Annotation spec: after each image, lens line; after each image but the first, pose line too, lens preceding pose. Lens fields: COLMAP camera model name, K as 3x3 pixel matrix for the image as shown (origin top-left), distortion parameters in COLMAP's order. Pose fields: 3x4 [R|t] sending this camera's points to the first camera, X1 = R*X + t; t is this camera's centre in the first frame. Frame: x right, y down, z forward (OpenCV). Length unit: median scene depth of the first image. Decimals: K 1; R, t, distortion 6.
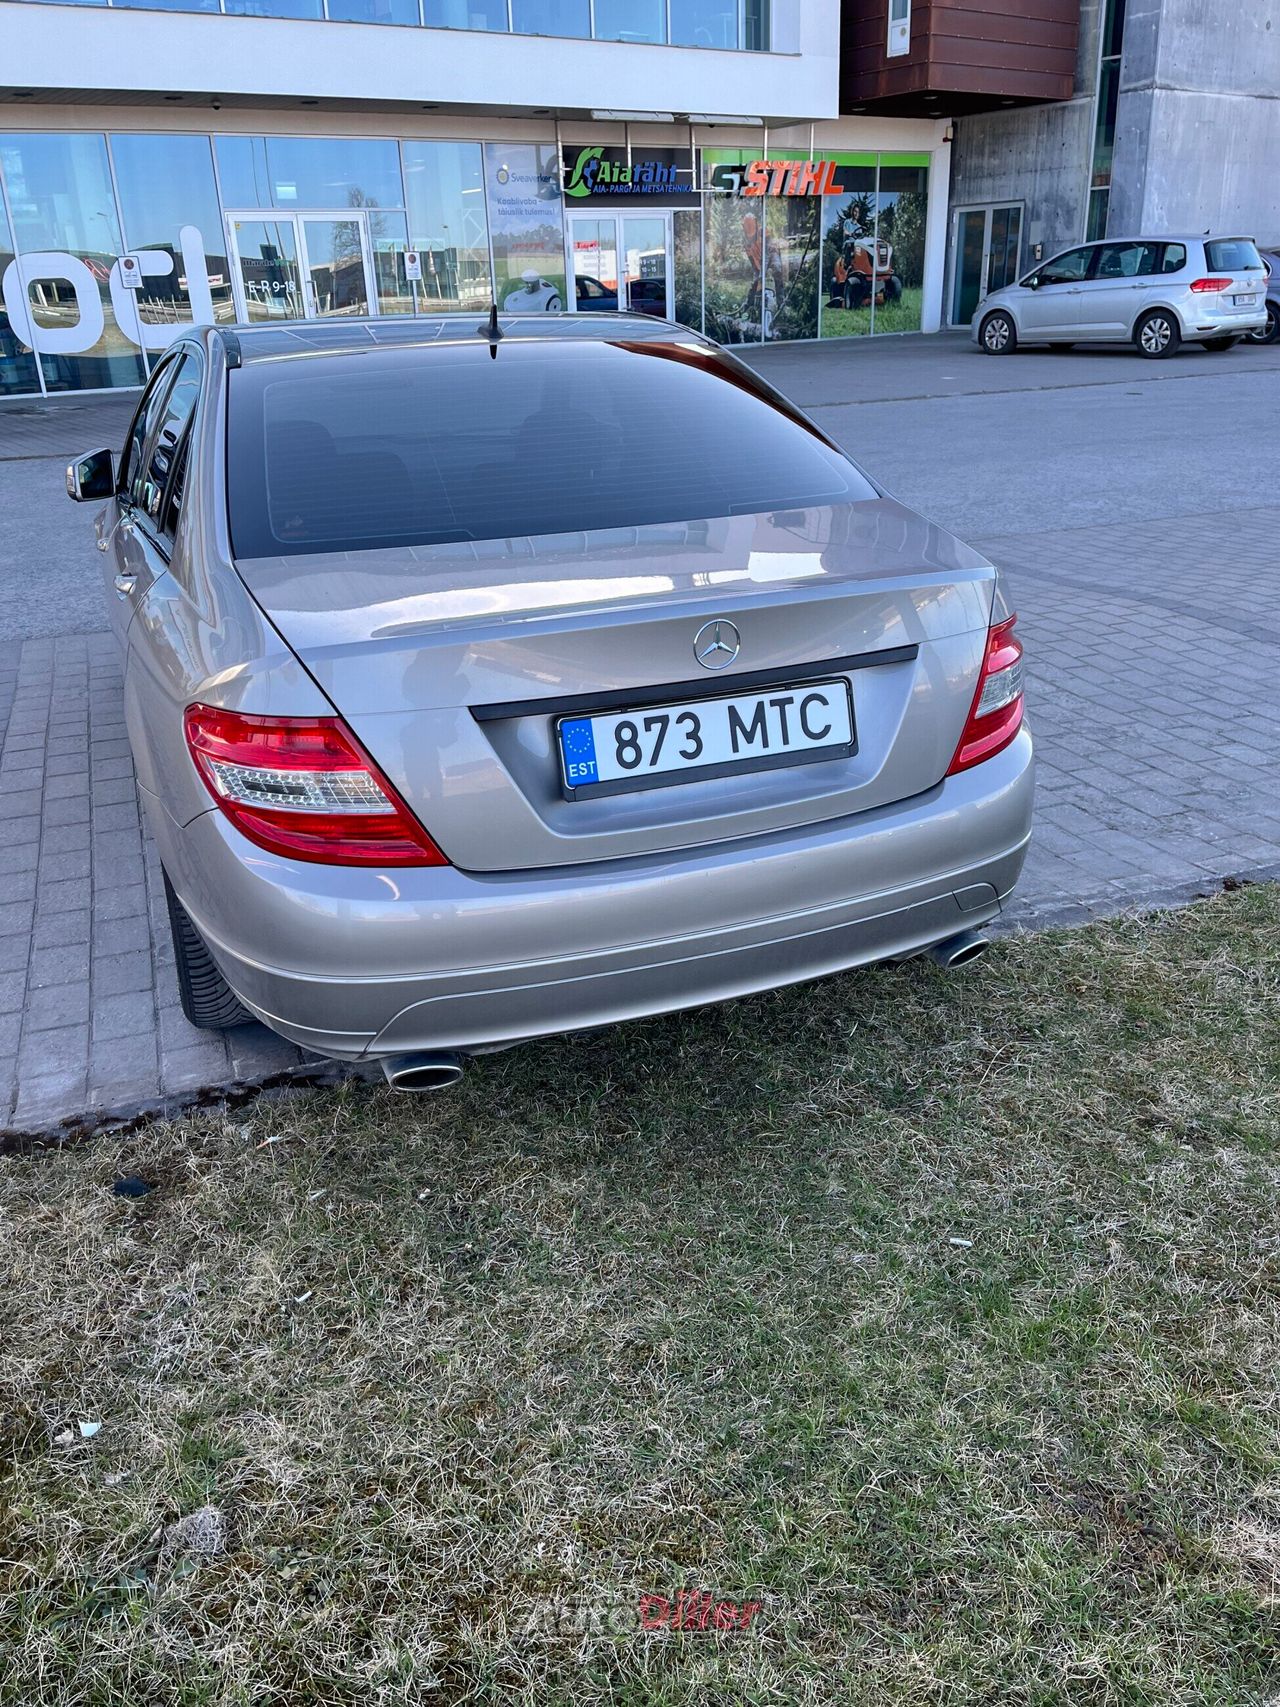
lens RADIAL K [[1260.8, 0, 640.0], [0, 1260.8, 853.5], [0, 0, 1]] dist [0.073569, -0.096029]
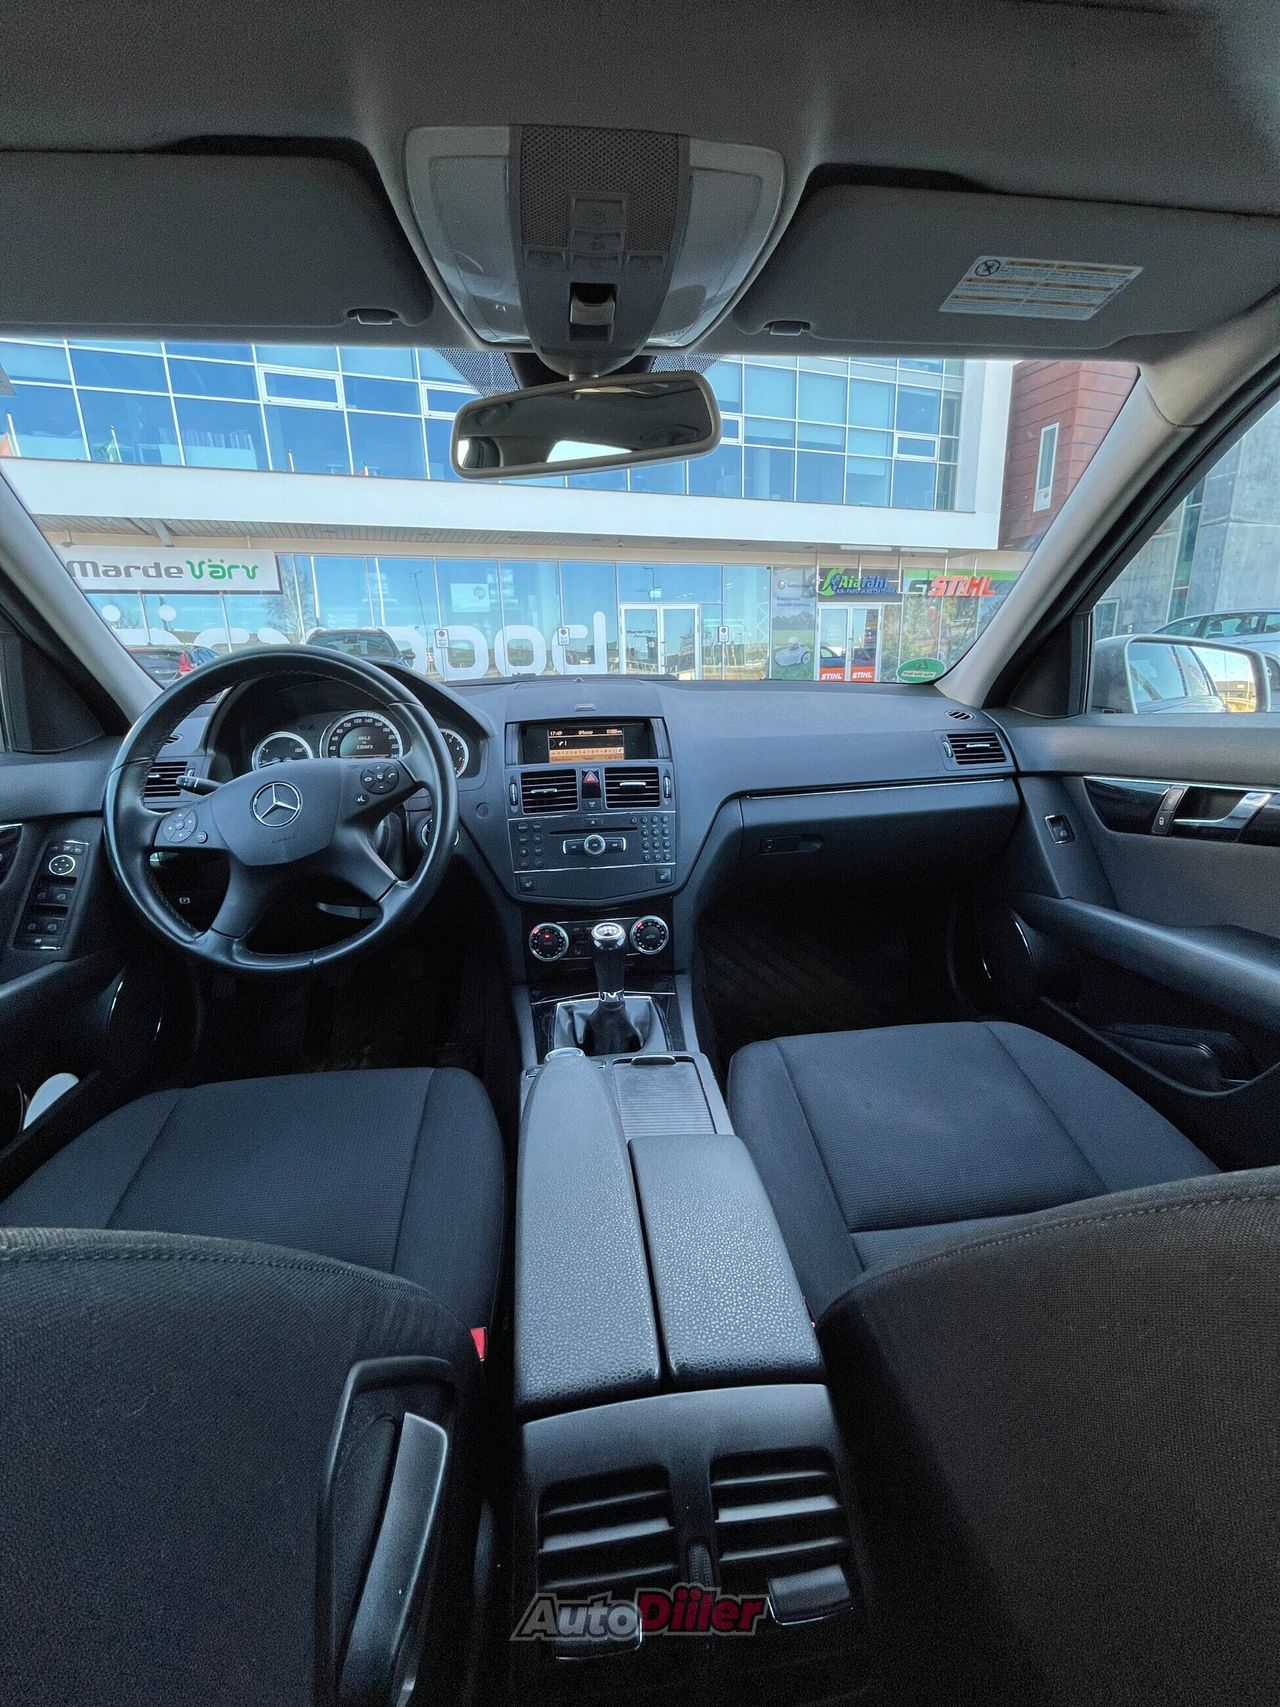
lens RADIAL K [[690.7, 0, 640.0], [0, 690.7, 853.5], [0, 0, 1]] dist [-0.002950, -0.000495]
pose [[0.962425, 0.074055, -0.261254, -0.020168], [-0.111897, 0.984769, -0.133072, -0.033411], [0.247421, 0.157305, 0.956053, 0.119675]]
